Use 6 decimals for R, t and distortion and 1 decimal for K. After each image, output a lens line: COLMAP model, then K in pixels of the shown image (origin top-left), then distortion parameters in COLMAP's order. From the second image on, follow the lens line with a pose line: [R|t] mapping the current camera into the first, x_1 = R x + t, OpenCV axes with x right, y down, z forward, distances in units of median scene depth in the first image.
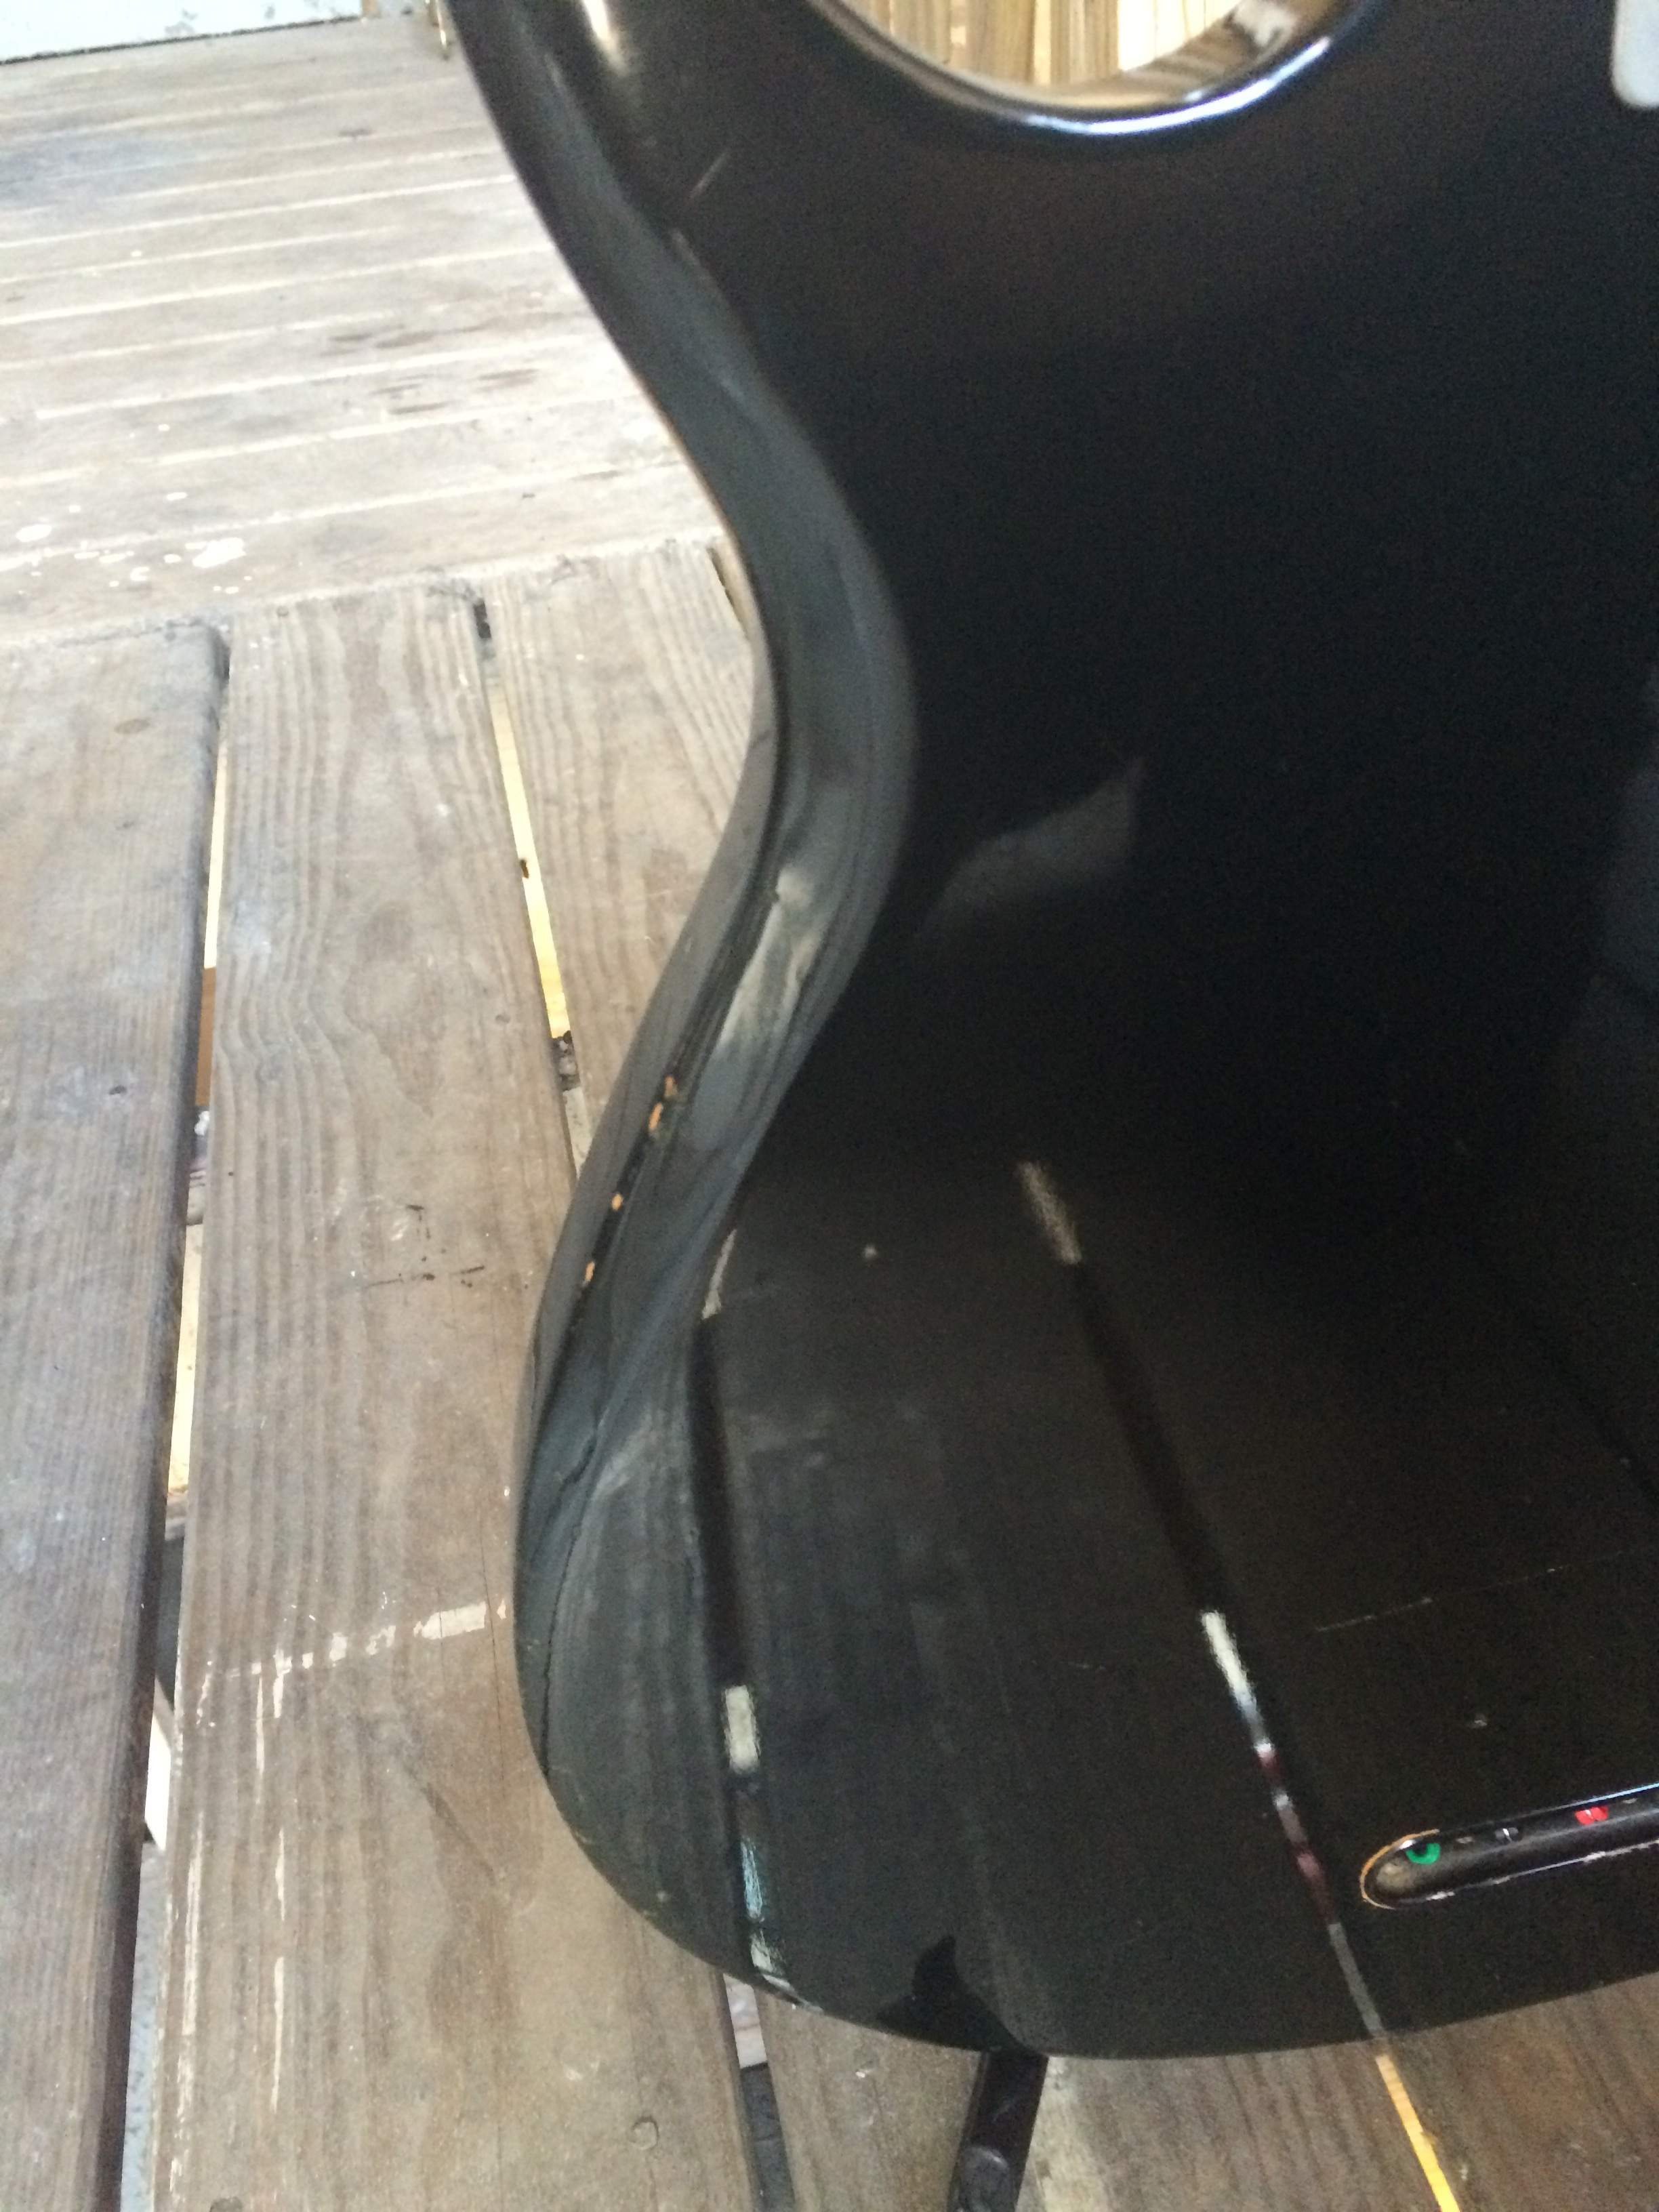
lens RADIAL K [[1929.1, 0, 832.4], [0, 1929.1, 1097.5], [0, 0, 1]] dist [0.082643, -0.129775]
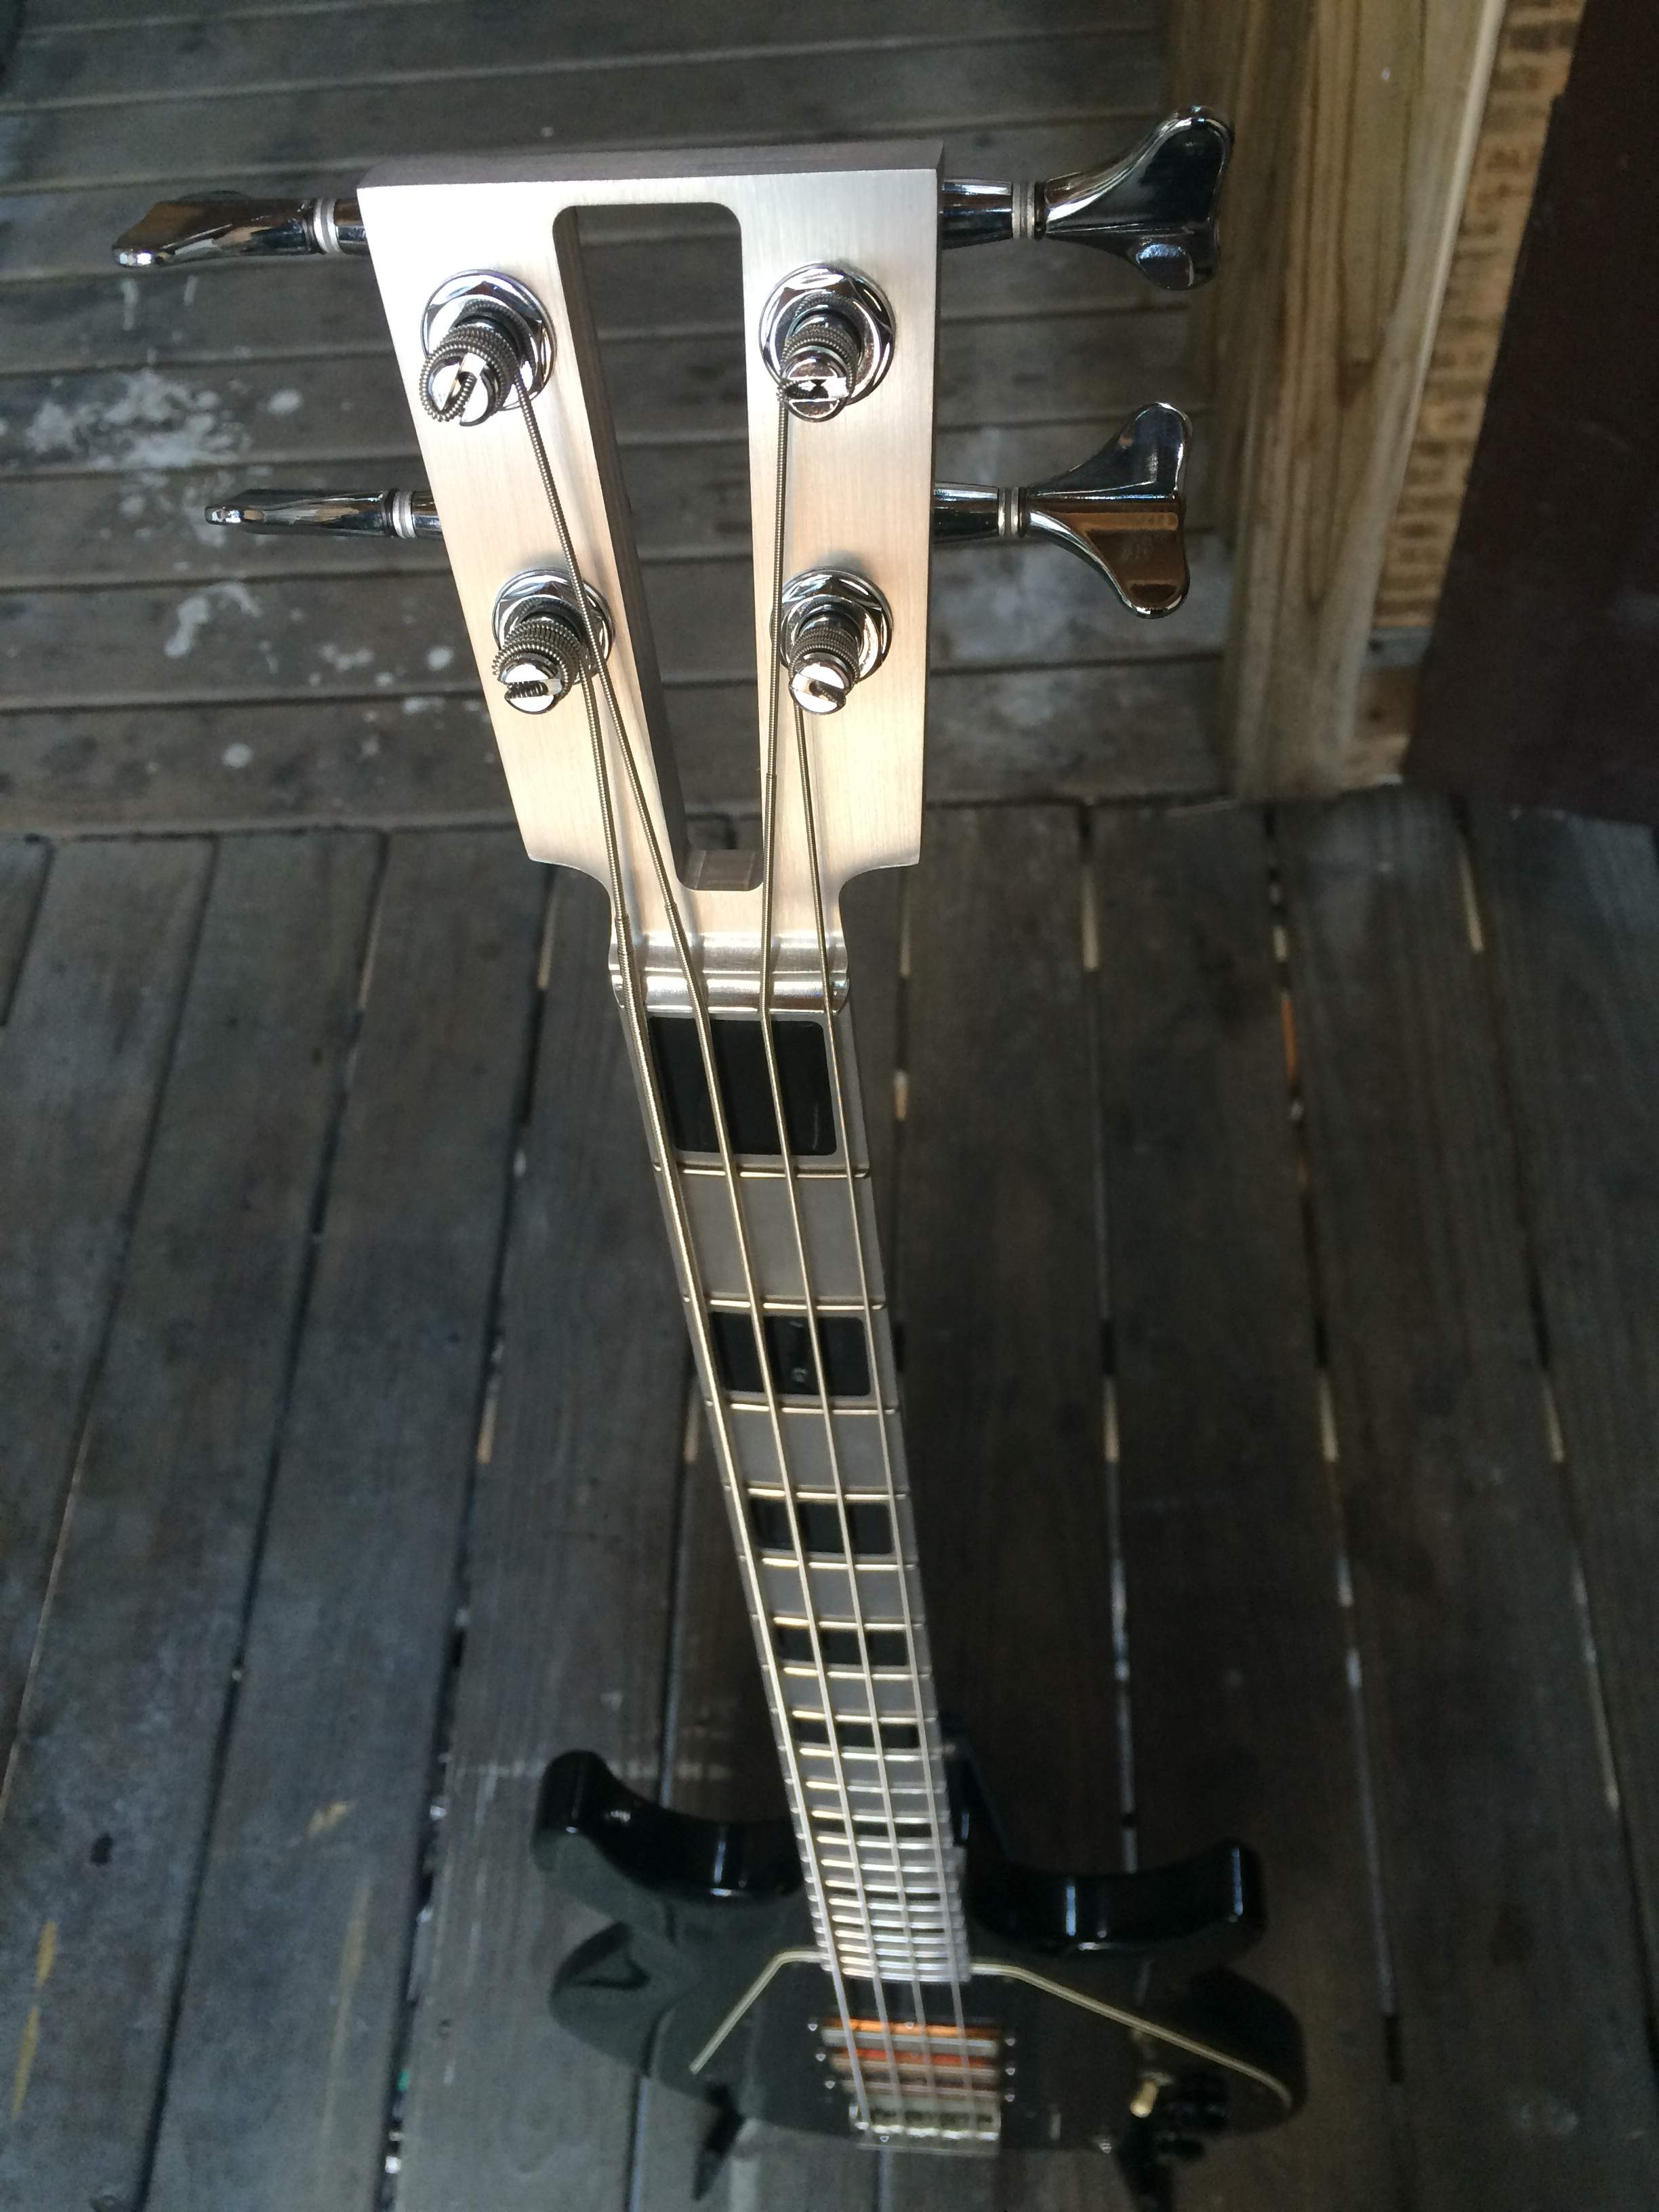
lens RADIAL K [[1929.1, 0, 836.3], [0, 1929.1, 1108.5], [0, 0, 1]] dist [0.082643, -0.129775]
pose [[0.968709, 0.210151, -0.132062, 0.179768], [-0.137615, 0.897564, 0.418856, -1.056656], [0.206557, -0.387576, 0.898398, -0.487191]]
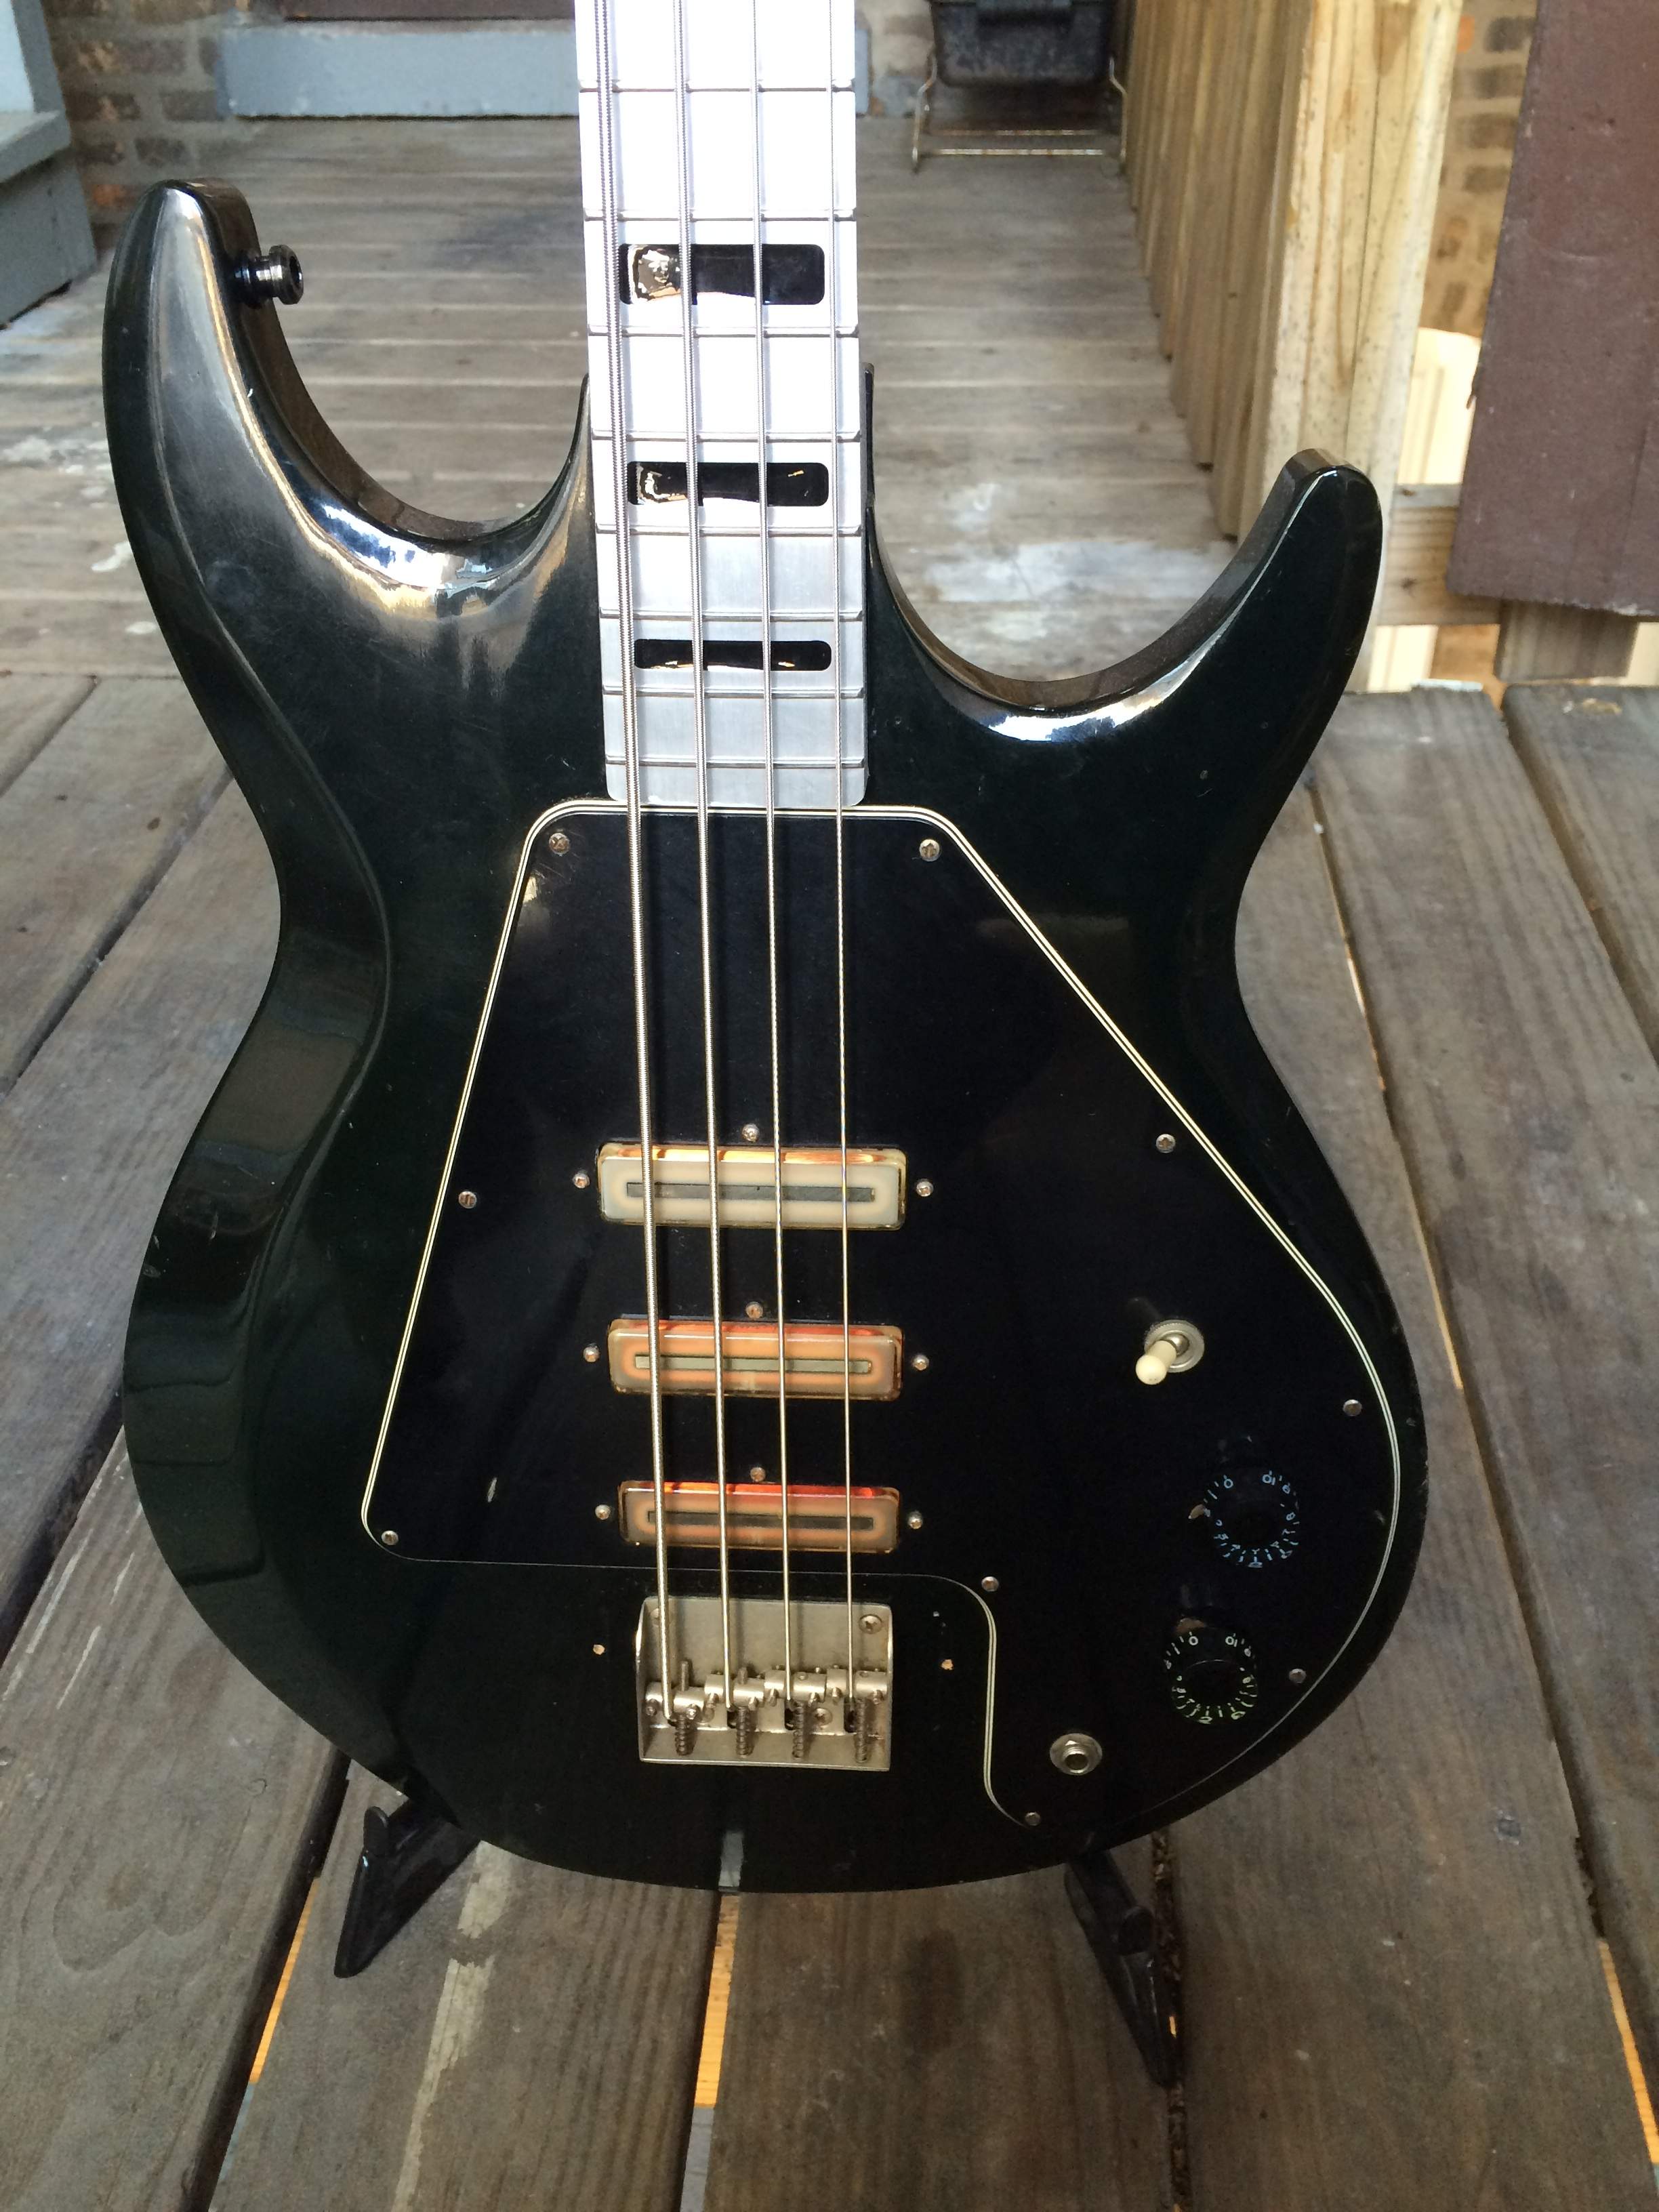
lens RADIAL K [[1929.1, 0, 834.2], [0, 1929.1, 1101.8], [0, 0, 1]] dist [0.082643, -0.129775]
pose [[0.955112, 0.219085, -0.199407, 0.327836], [-0.220618, 0.975248, 0.014779, -0.077883], [0.197709, 0.029877, 0.979805, -0.276336]]
